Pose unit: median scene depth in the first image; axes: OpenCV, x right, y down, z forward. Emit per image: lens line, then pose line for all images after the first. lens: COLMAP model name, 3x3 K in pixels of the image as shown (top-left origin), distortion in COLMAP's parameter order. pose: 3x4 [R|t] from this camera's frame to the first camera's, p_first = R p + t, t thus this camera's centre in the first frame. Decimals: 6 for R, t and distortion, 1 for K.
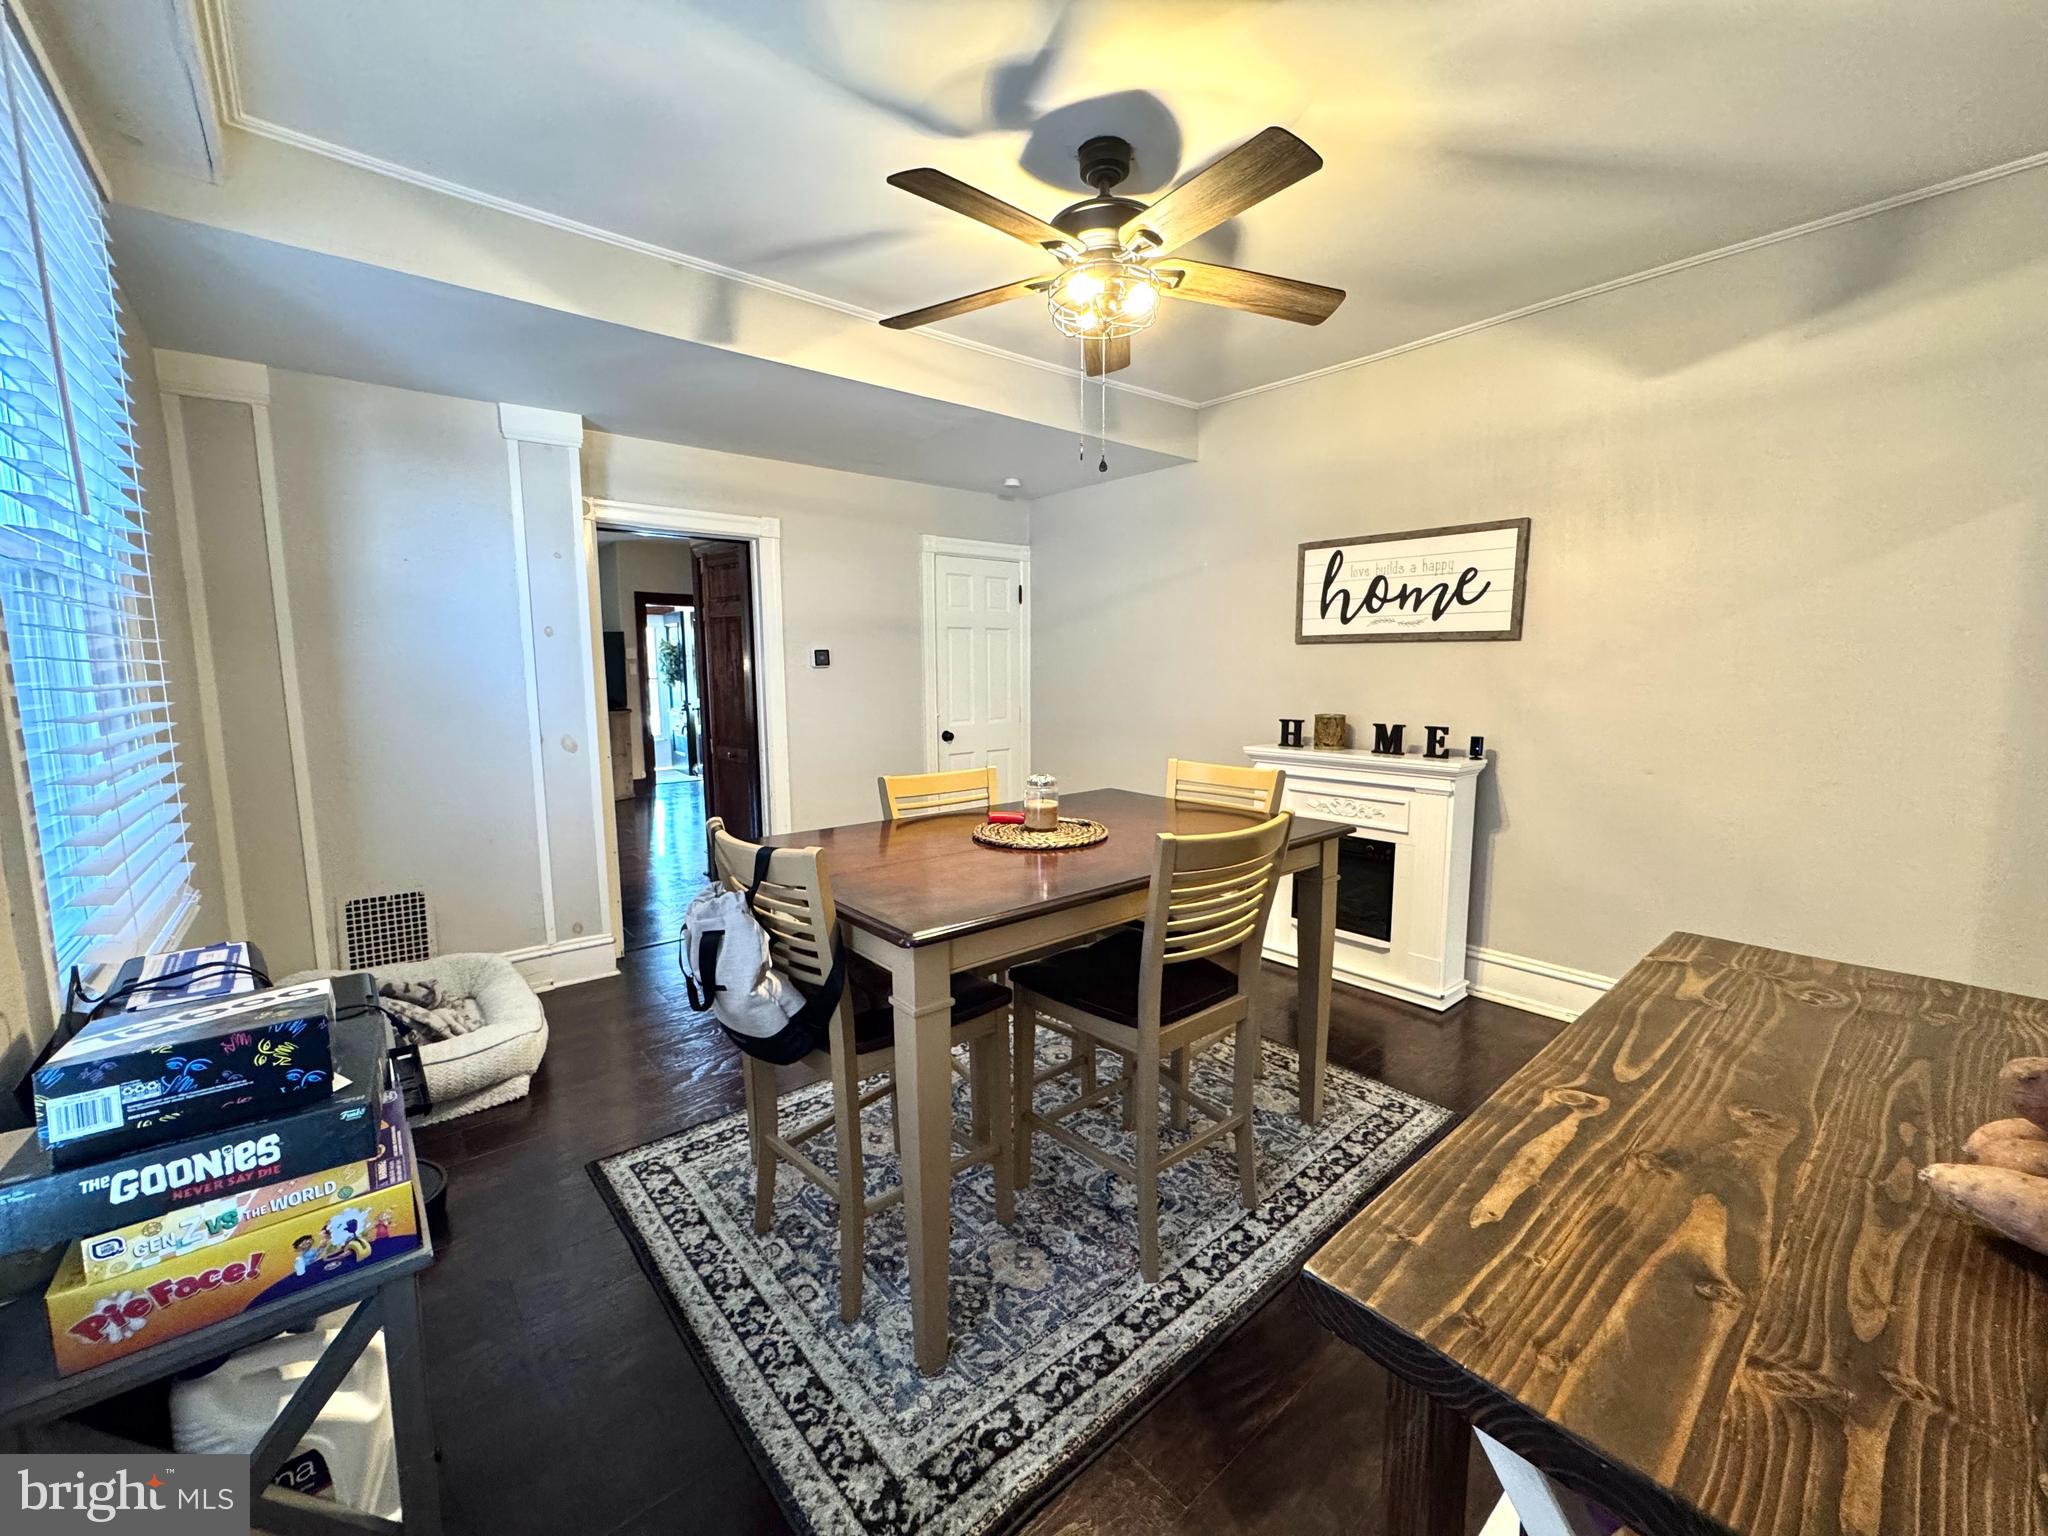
lens RADIAL K [[821.3, 0, 1013.0], [0, 821.3, 772.0], [0, 0, 1]] dist [-0.001722, 0.000390]
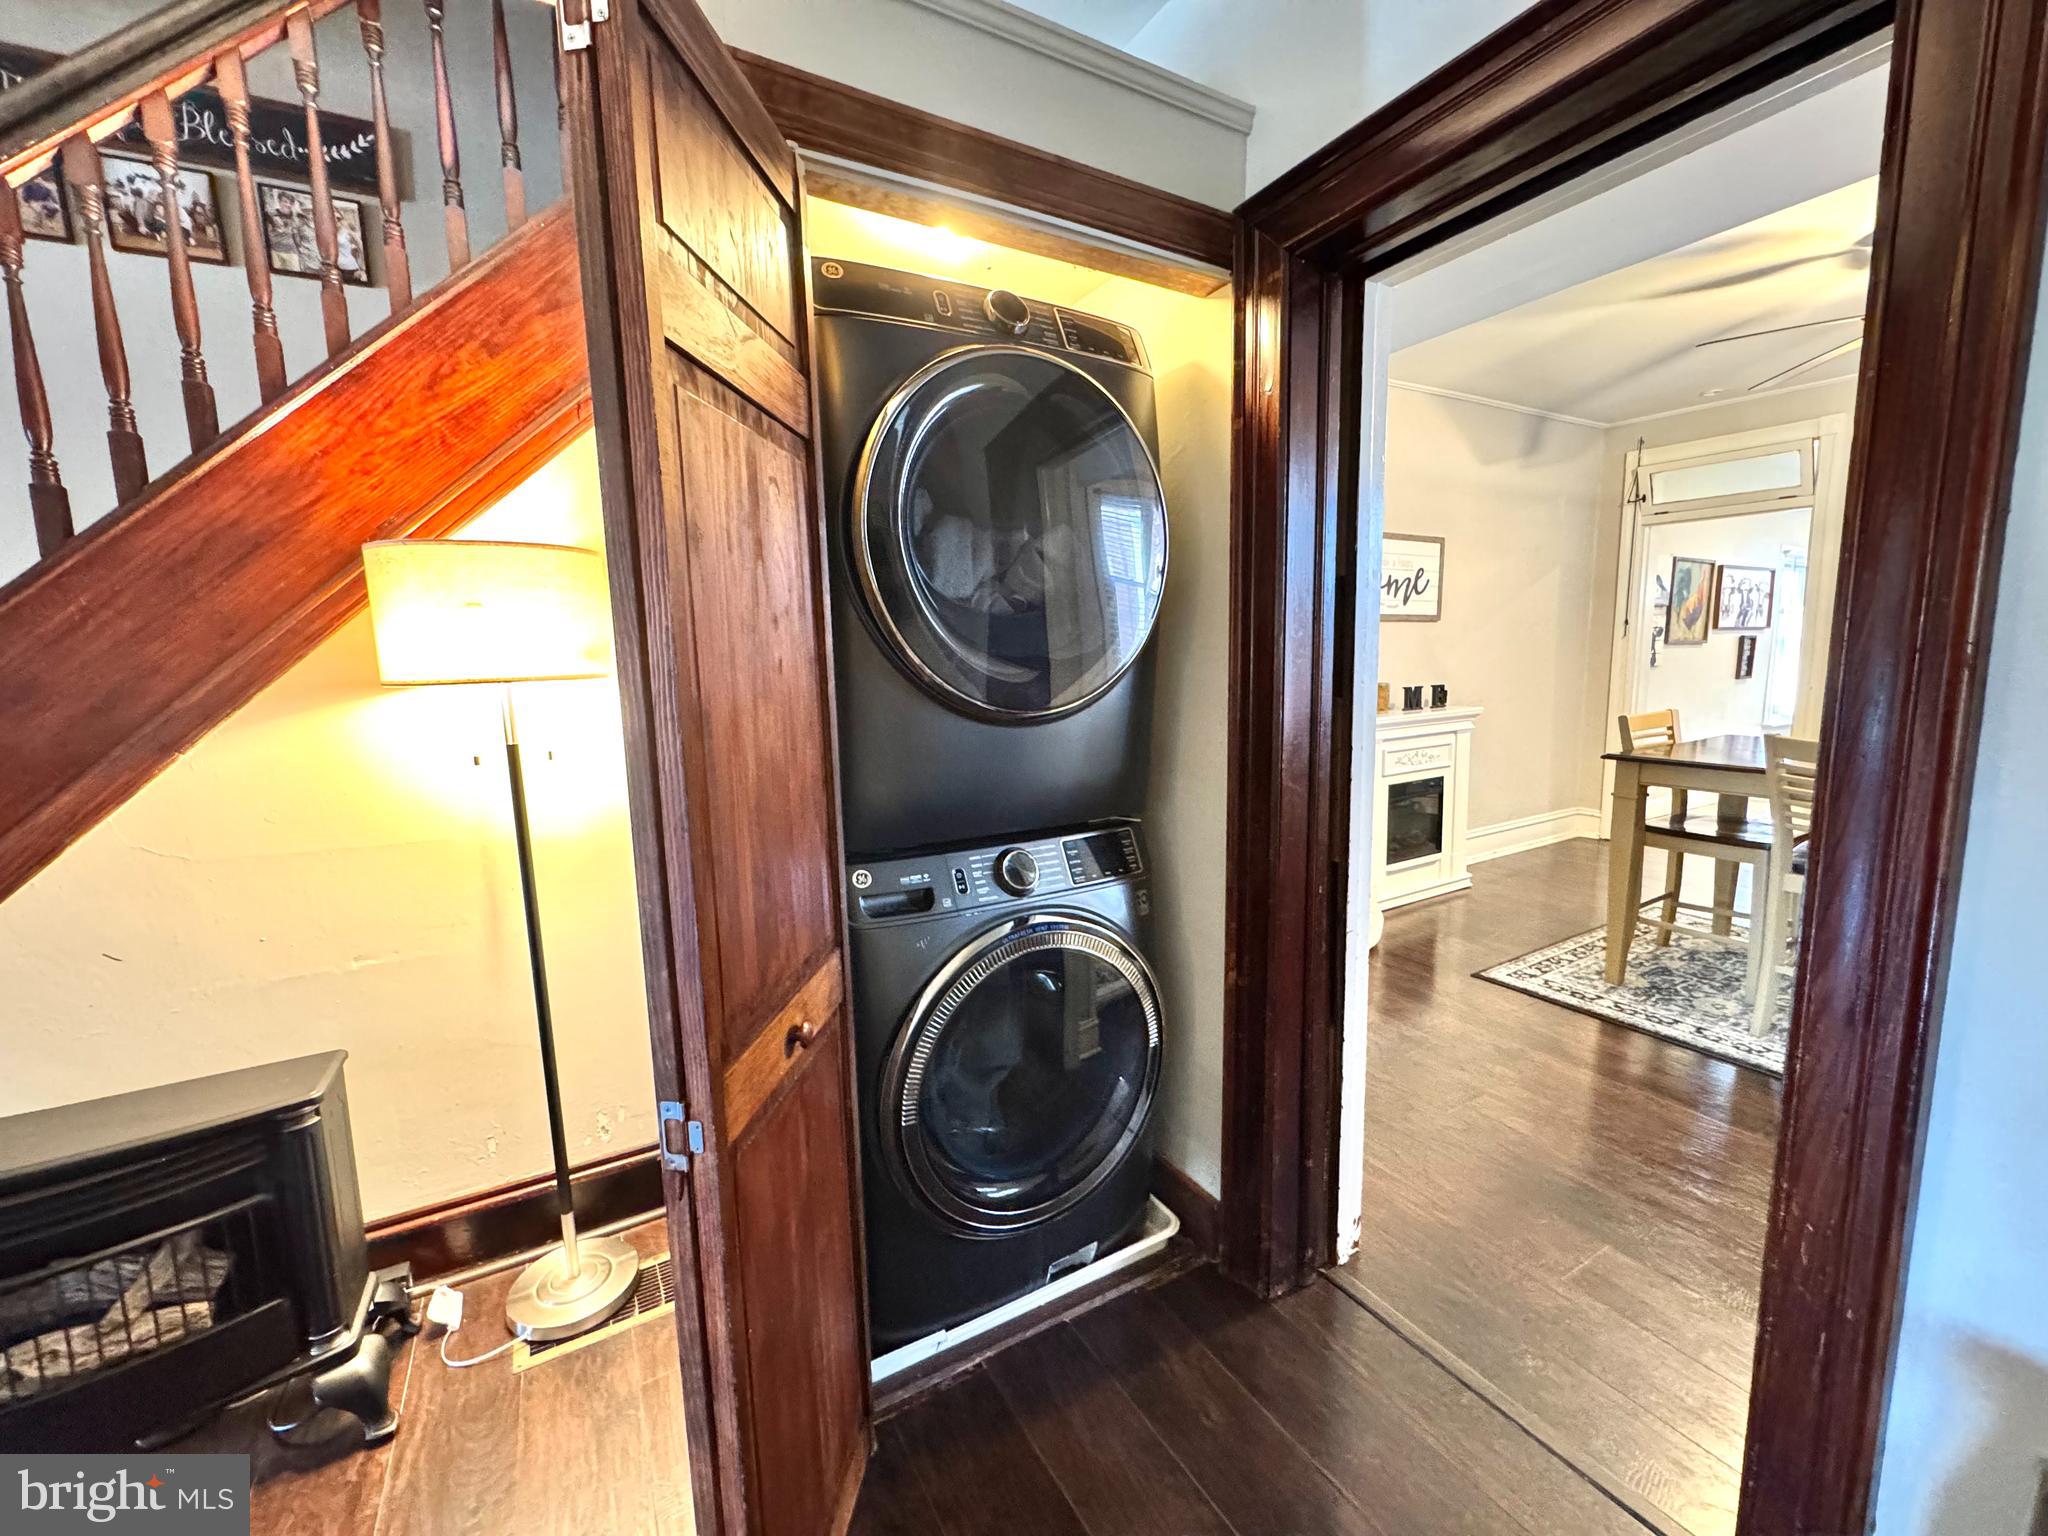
lens RADIAL K [[821.3, 0, 1015.1], [0, 821.3, 767.3], [0, 0, 1]] dist [-0.001722, 0.000390]
pose [[0.177196, -0.135698, 0.974776, -0.919625], [0.157145, 0.981643, 0.108088, -0.173535], [-0.971549, 0.134028, 0.195268, 1.408066]]
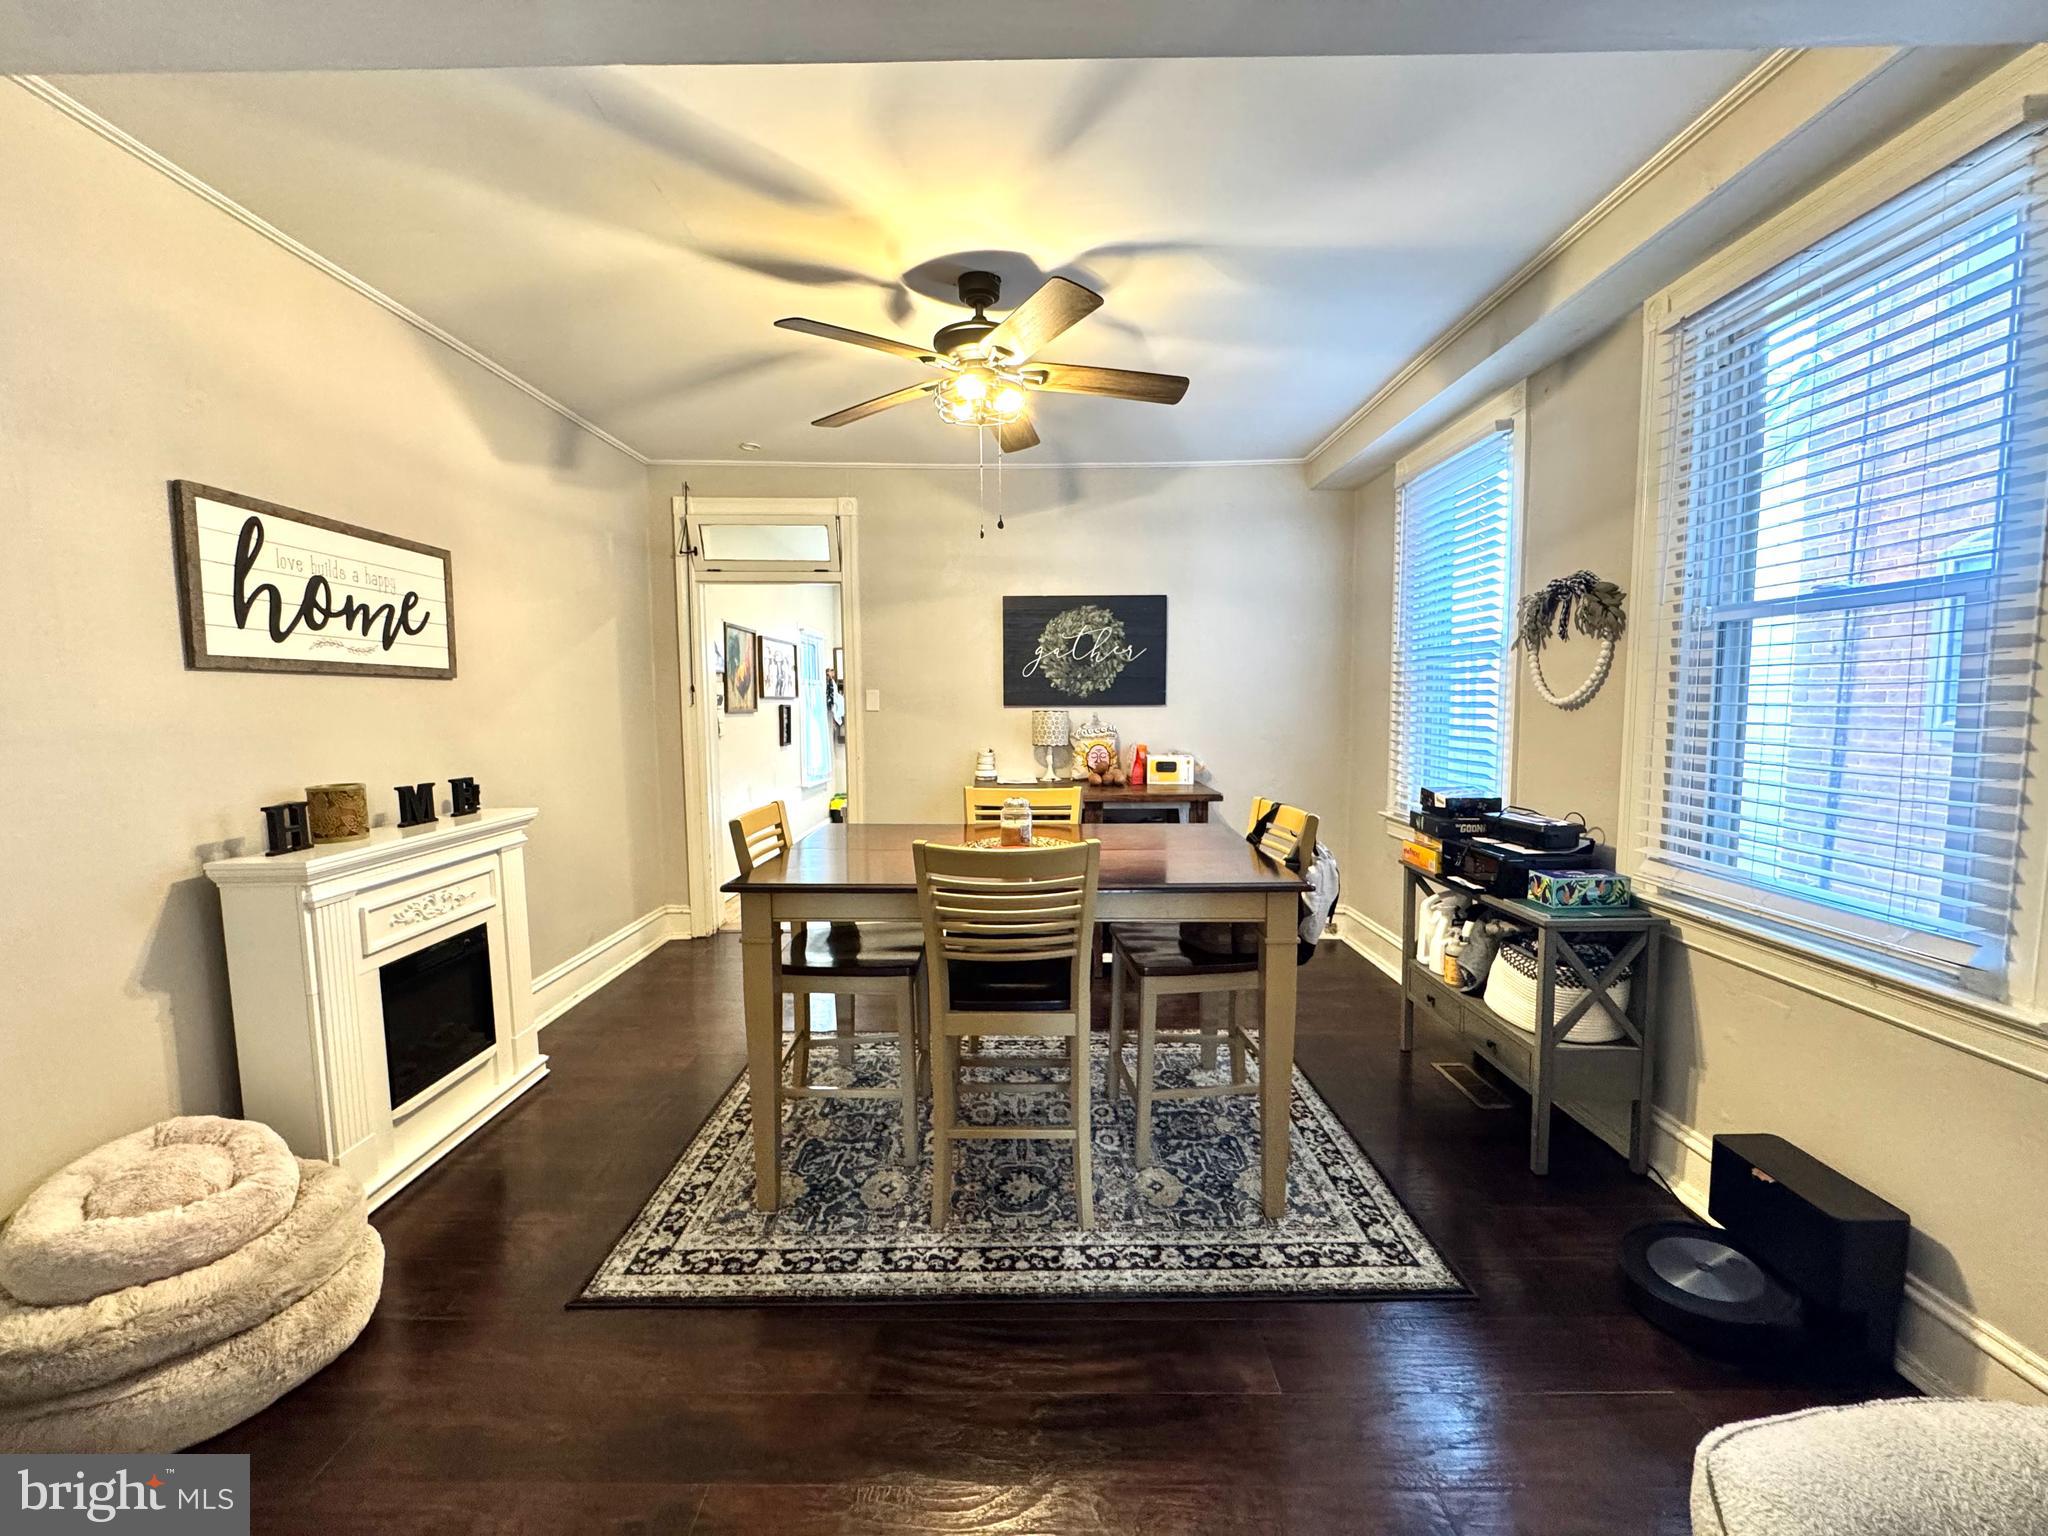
lens RADIAL K [[821.3, 0, 1025.2], [0, 821.3, 766.4], [0, 0, 1]] dist [-0.001722, 0.000390]
pose [[-0.767275, -0.044639, 0.639762, -0.466542], [0.095206, 0.978593, 0.182462, -0.163751], [-0.634212, 0.200908, -0.746600, 1.243809]]
